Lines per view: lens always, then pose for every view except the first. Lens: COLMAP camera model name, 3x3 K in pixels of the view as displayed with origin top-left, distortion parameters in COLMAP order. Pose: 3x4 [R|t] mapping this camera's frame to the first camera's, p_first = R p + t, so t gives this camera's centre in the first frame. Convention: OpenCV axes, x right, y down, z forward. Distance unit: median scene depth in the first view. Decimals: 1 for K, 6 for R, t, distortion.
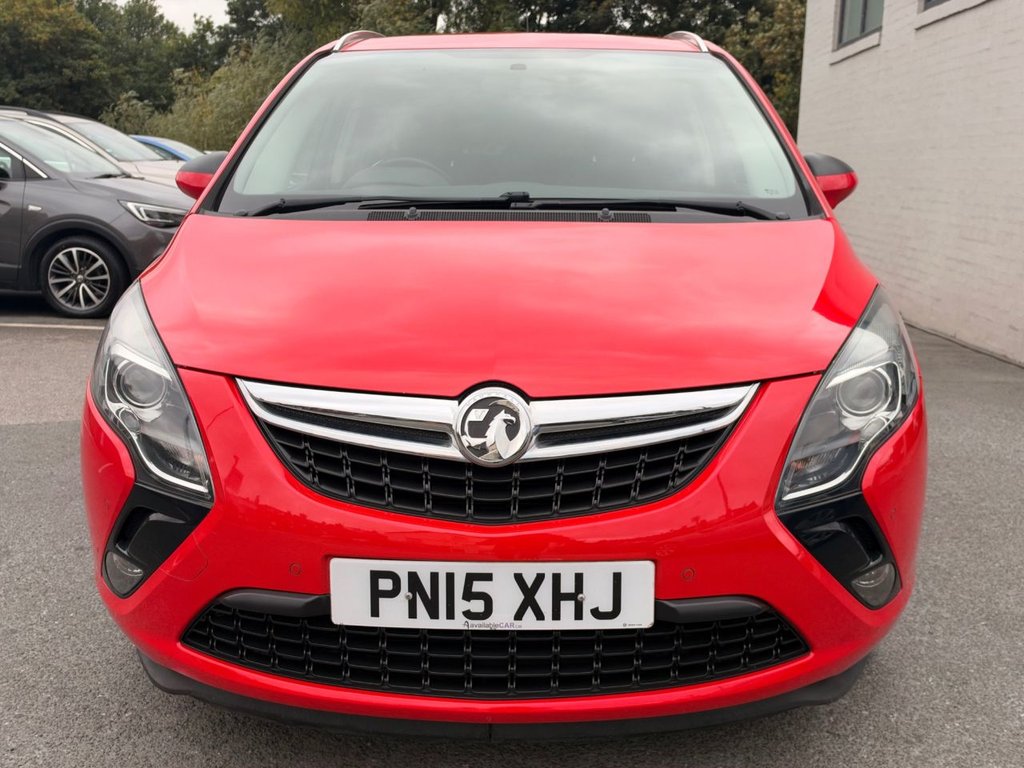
lens RADIAL K [[1023.7, 0, 508.8], [0, 1023.7, 385.9], [0, 0, 1]] dist [0.246620, -0.623118]
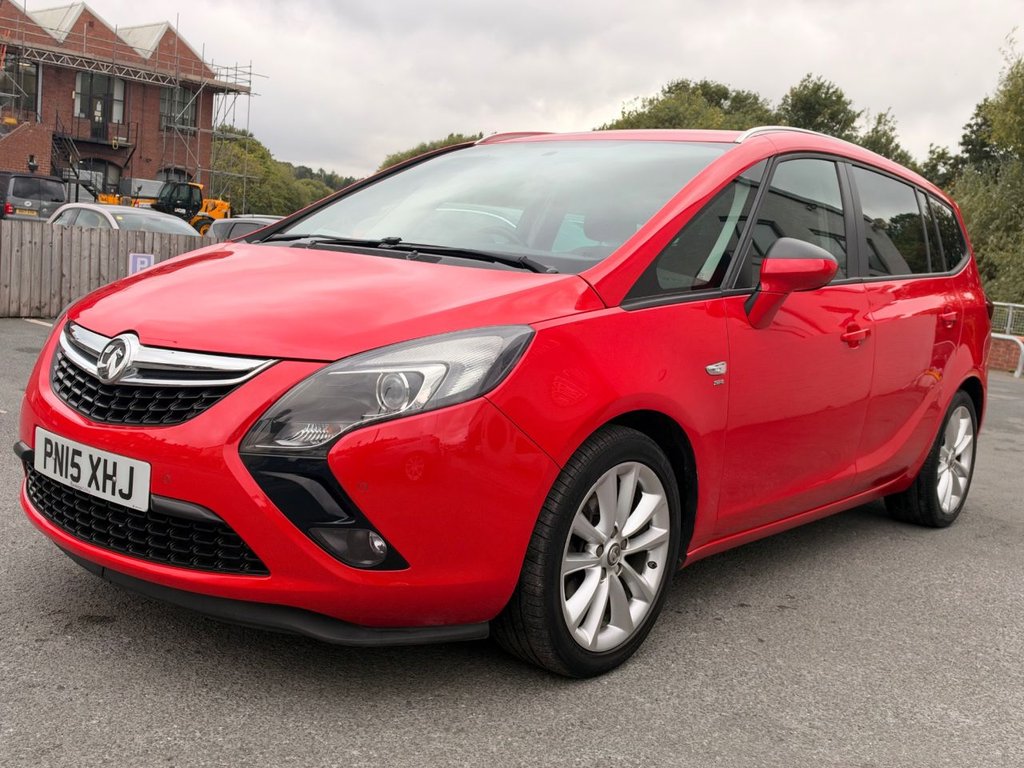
lens RADIAL K [[1023.7, 0, 508.8], [0, 1023.7, 385.9], [0, 0, 1]] dist [0.246620, -0.623118]
pose [[0.792968, 0.142955, -0.592254, 1.326780], [-0.209562, 0.976768, -0.044816, 0.028440], [0.572088, 0.159651, 0.804504, 0.123737]]
